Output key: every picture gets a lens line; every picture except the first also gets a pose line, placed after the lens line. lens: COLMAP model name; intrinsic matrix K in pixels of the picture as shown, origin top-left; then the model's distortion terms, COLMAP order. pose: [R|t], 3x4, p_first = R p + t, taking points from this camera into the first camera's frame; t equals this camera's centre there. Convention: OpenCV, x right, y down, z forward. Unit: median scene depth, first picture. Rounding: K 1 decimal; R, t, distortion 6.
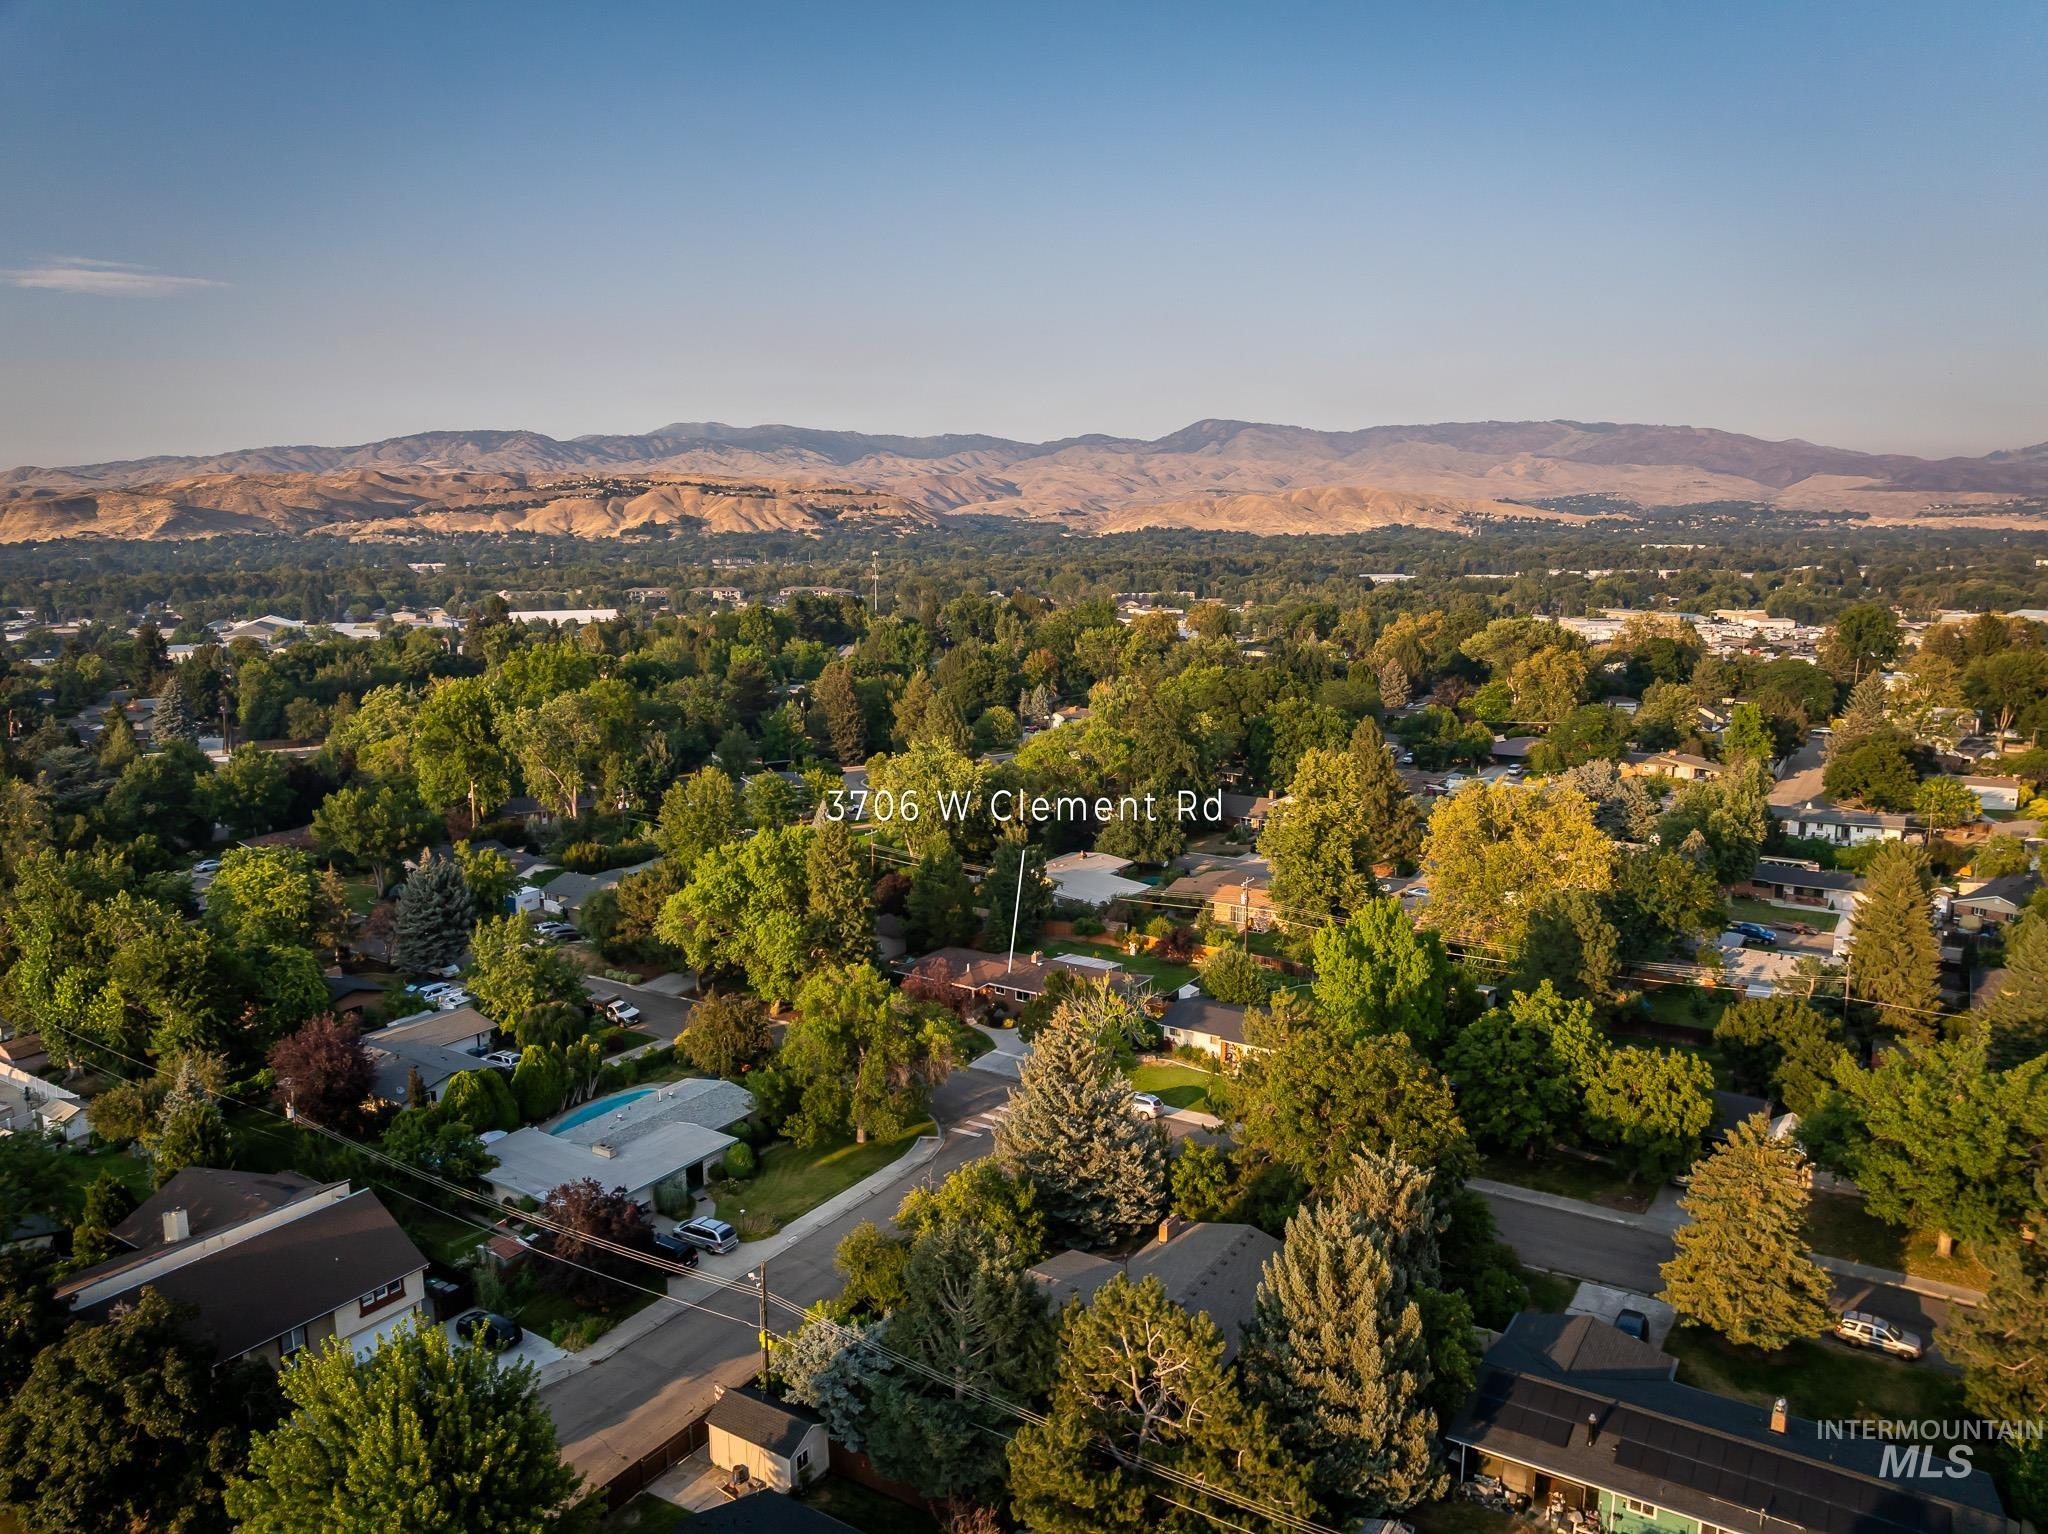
lens RADIAL K [[1435.8, 0, 1025.7], [0, 1435.8, 773.1], [0, 0, 1]] dist [-0.053940, 0.017331]
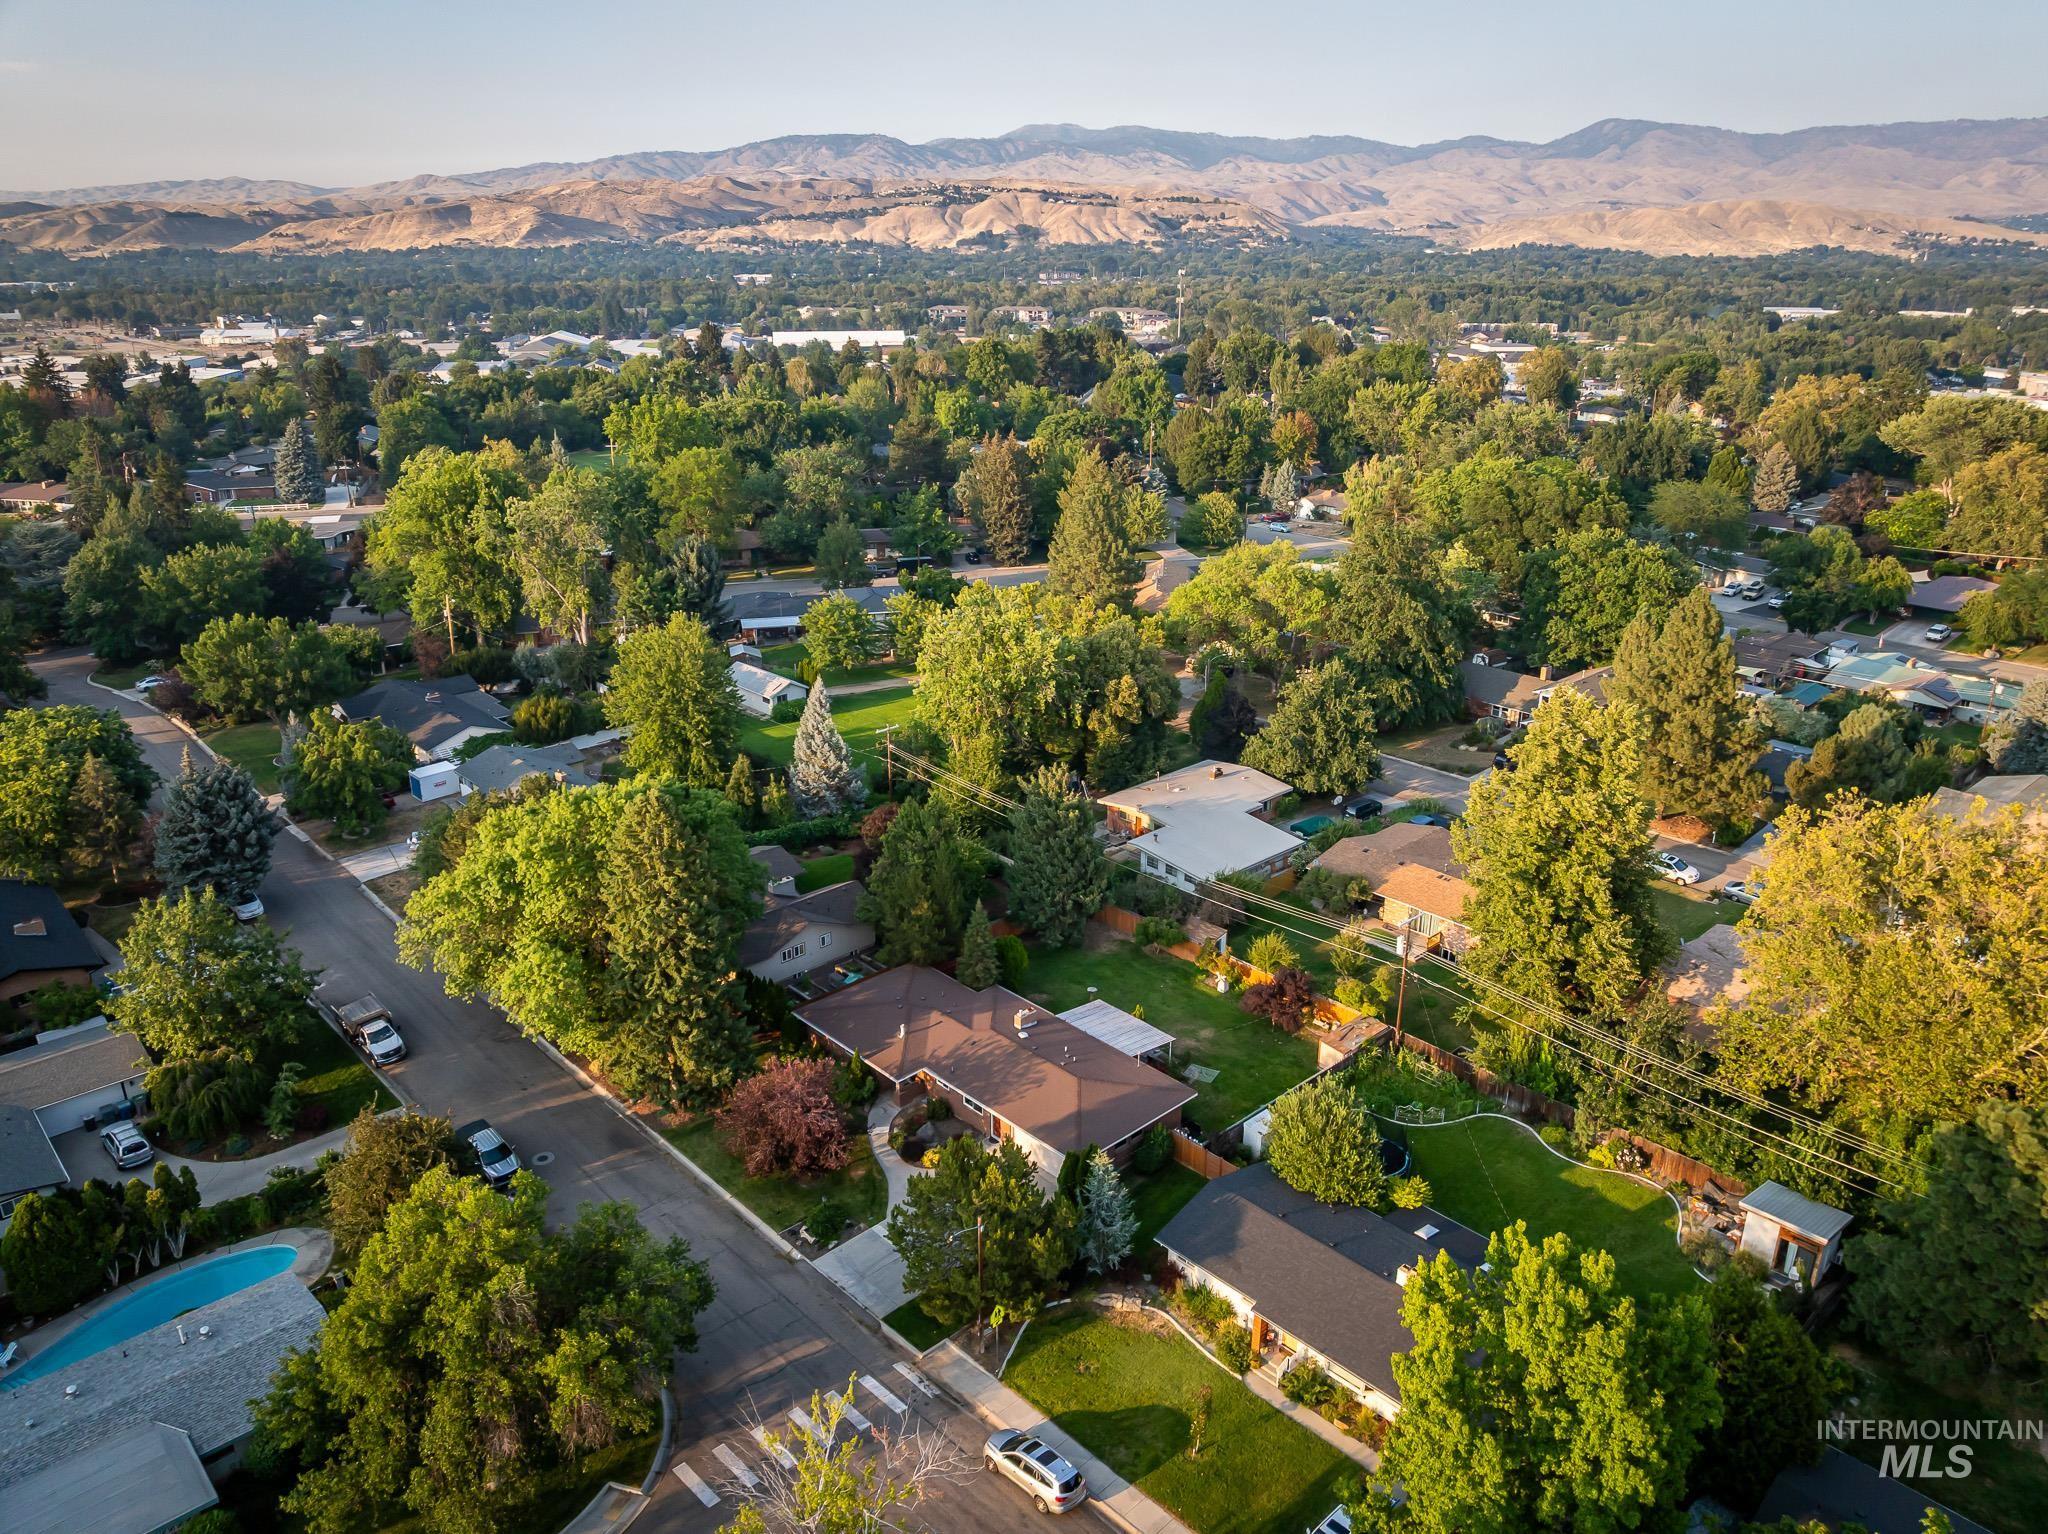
lens RADIAL K [[1435.8, 0, 1023.3], [0, 1435.8, 764.2], [0, 0, 1]] dist [-0.053940, 0.017331]
pose [[0.971307, 0.086969, -0.221359, 0.068513], [-0.045141, 0.981238, 0.187439, -0.046222], [0.233507, -0.172069, 0.957009, 0.233372]]
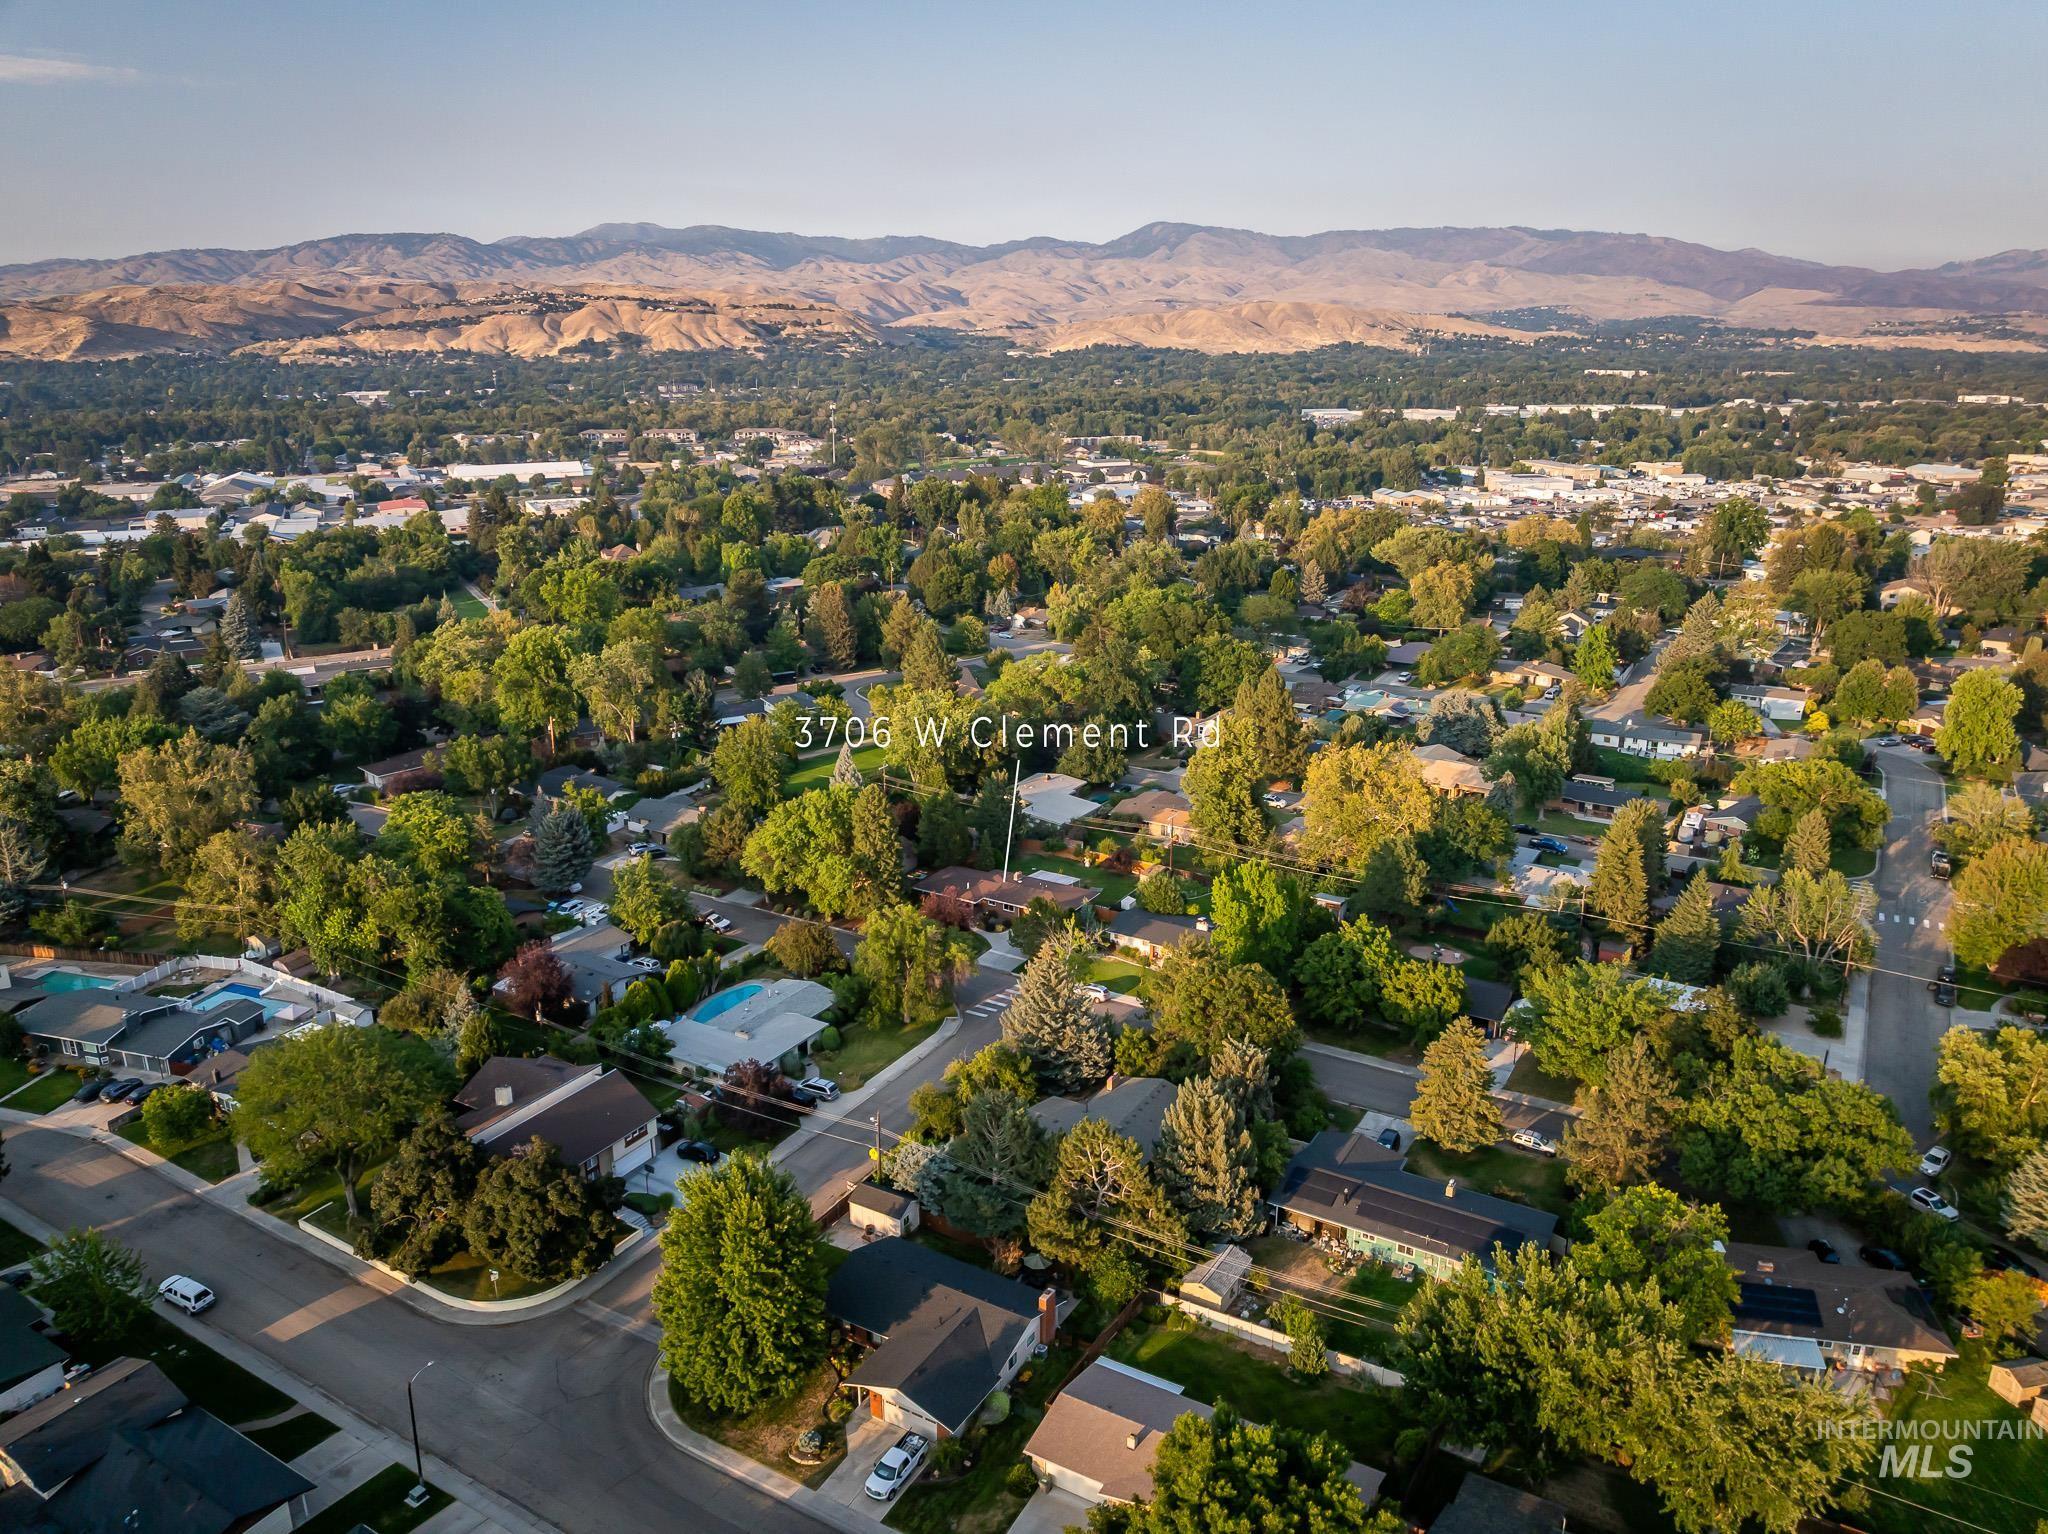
lens RADIAL K [[1435.8, 0, 1027.1], [0, 1435.8, 769.4], [0, 0, 1]] dist [-0.053940, 0.017331]
pose [[0.999275, -0.007678, 0.037279, -0.017457], [0.002891, 0.991921, 0.126824, -0.076272], [-0.037952, -0.126624, 0.991224, -0.178507]]
